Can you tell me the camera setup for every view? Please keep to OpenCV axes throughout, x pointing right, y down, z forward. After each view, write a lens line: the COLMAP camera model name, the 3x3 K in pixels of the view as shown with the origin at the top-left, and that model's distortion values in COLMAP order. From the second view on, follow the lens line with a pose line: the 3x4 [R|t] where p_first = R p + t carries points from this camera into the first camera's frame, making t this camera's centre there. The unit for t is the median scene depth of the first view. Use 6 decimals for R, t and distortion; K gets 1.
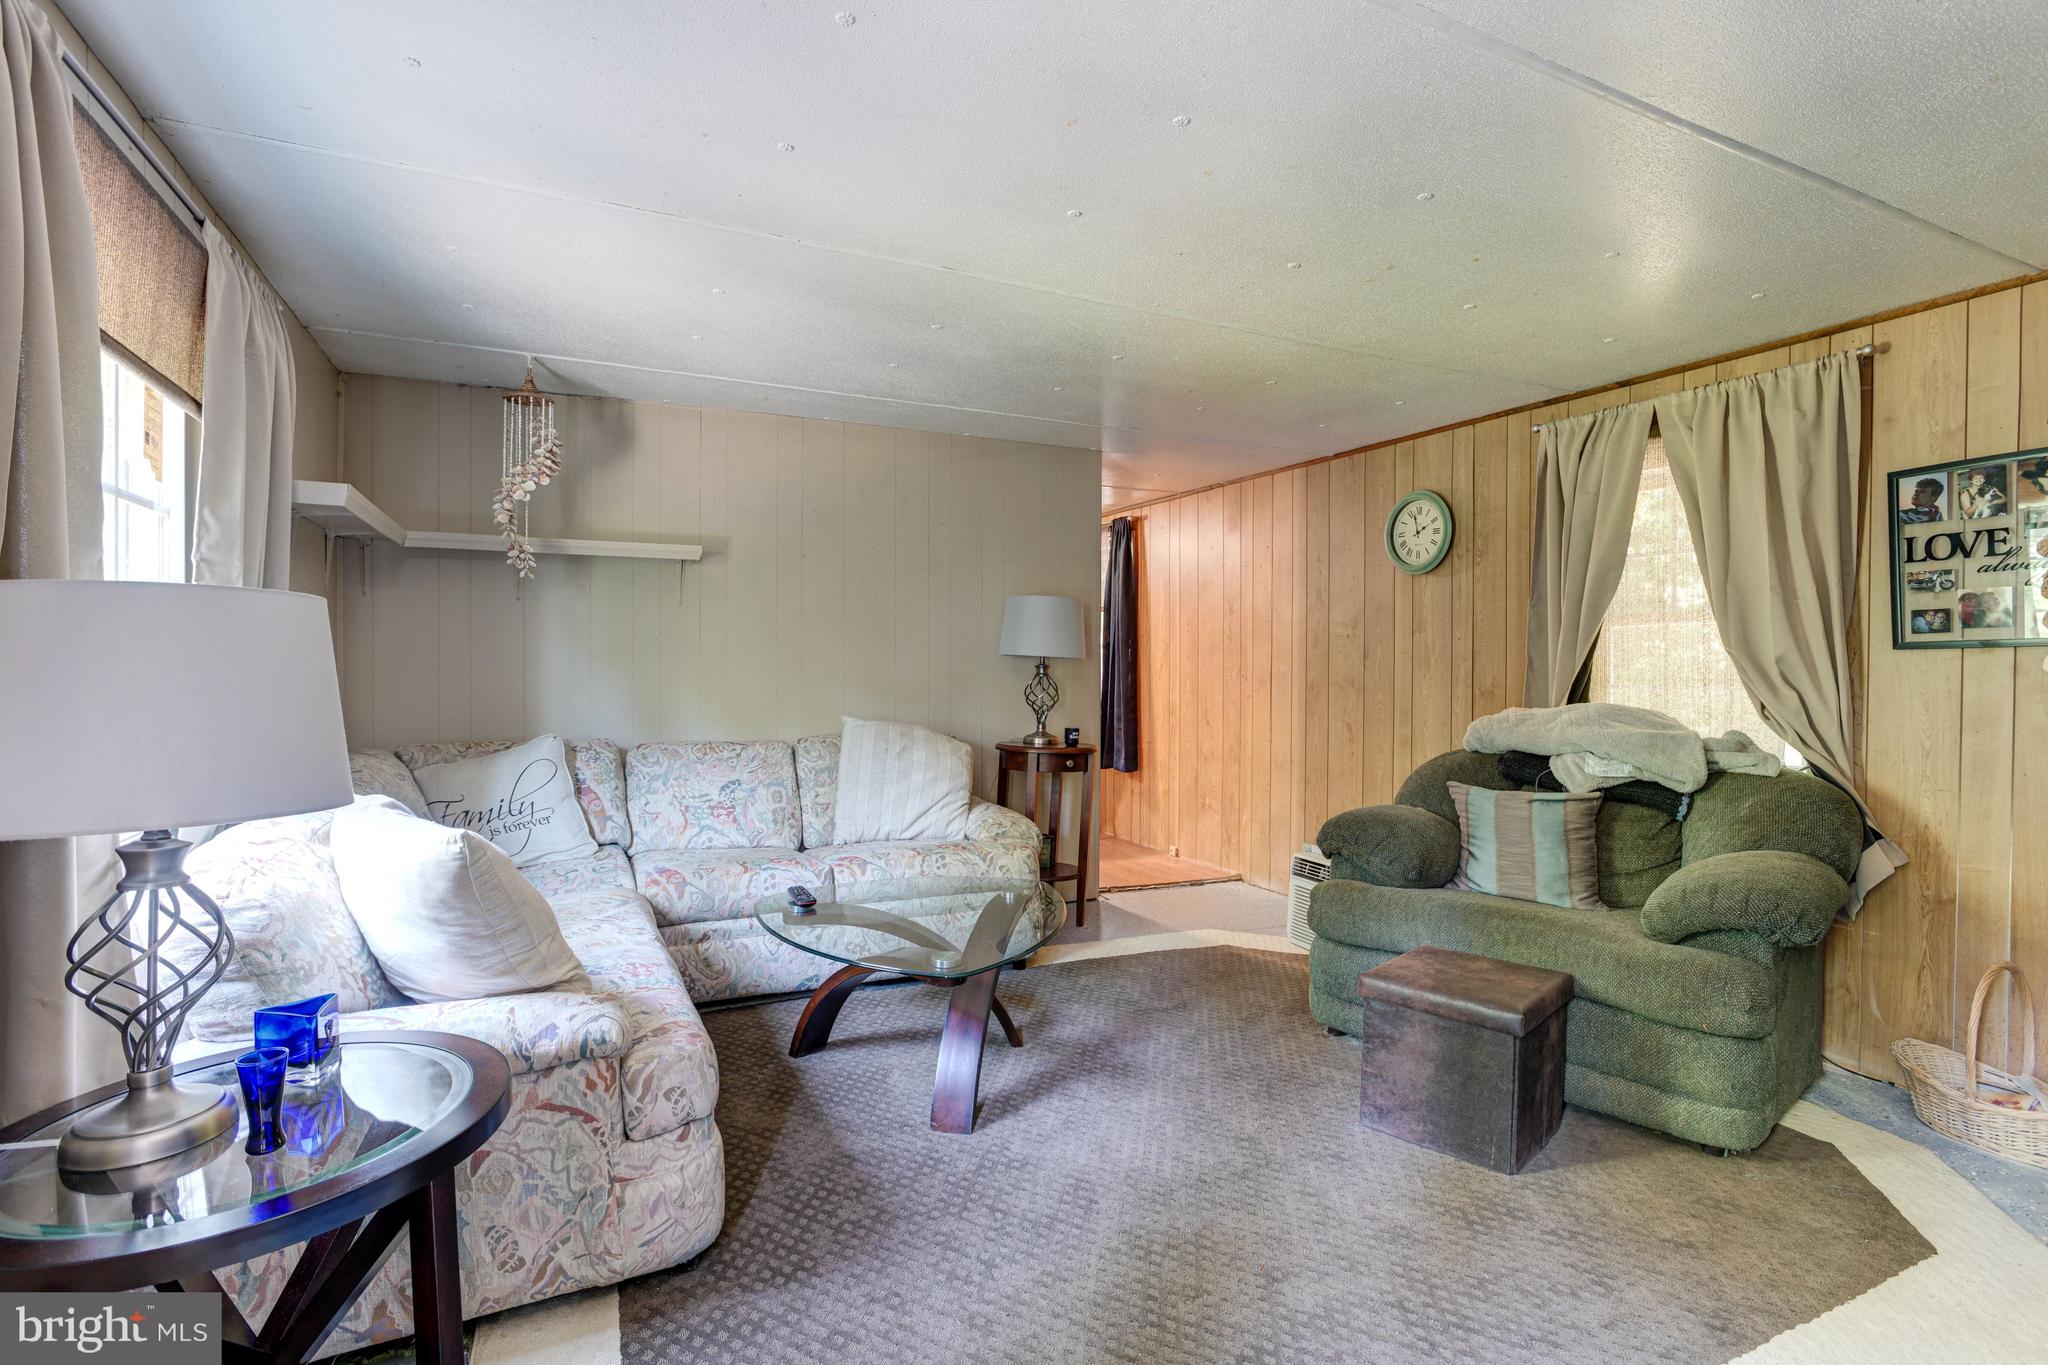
lens RADIAL K [[980.3, 0, 1026.2], [0, 980.3, 676.2], [0, 0, 1]] dist [-0.065604, 0.031513]
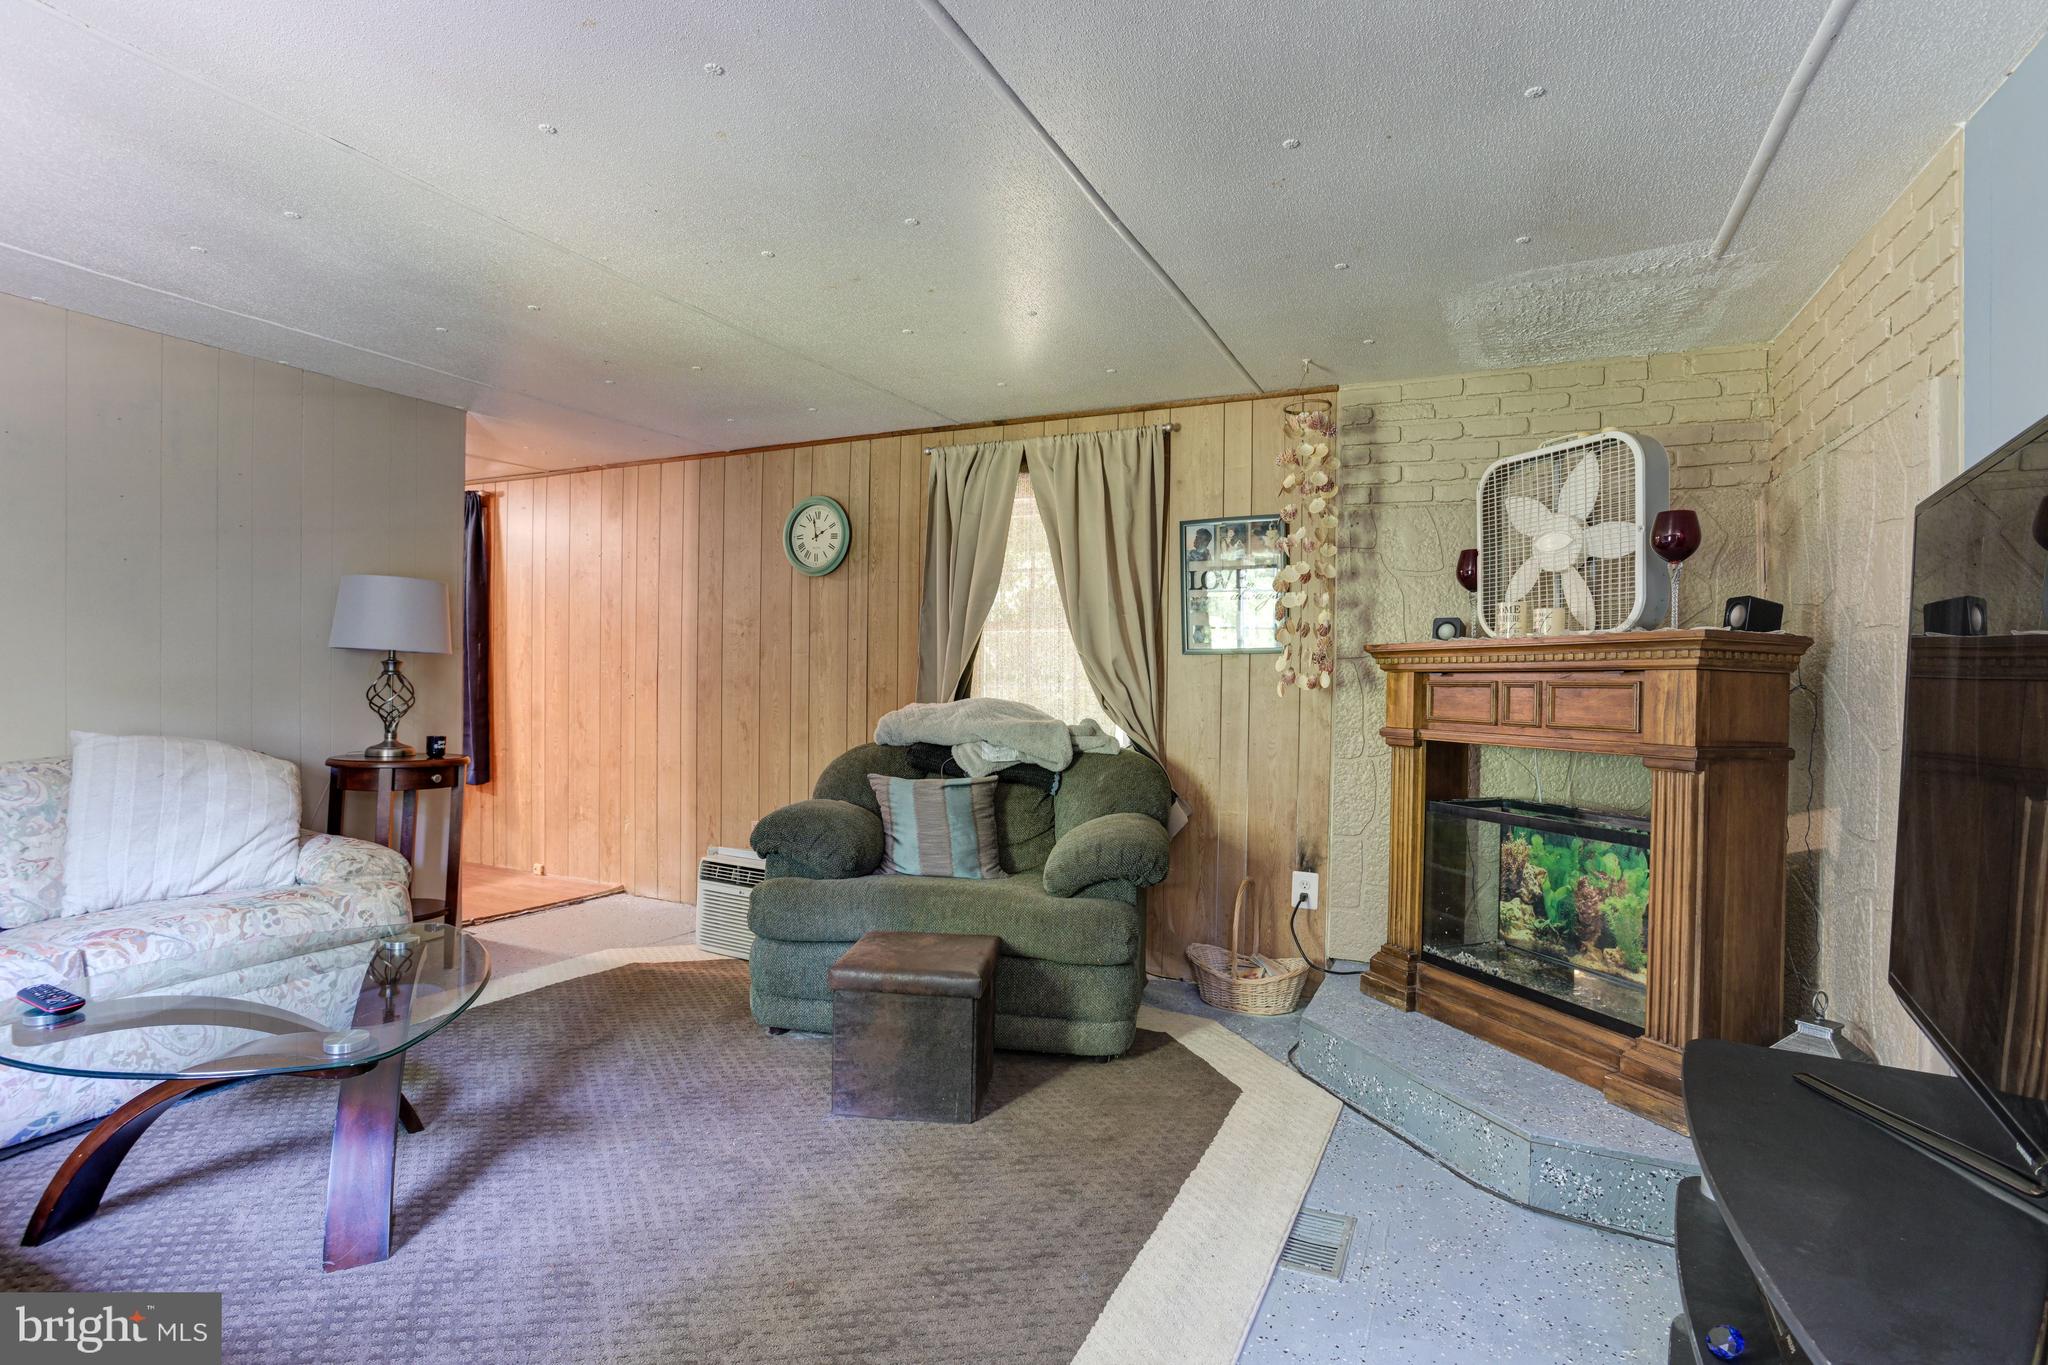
lens RADIAL K [[980.3, 0, 1026.2], [0, 980.3, 676.2], [0, 0, 1]] dist [-0.065604, 0.031513]
pose [[0.779989, -0.000692, 0.625793, -0.103340], [-0.000375, 0.999999, 0.001574, 0.000212], [-0.625793, -0.001462, 0.779988, 0.059030]]
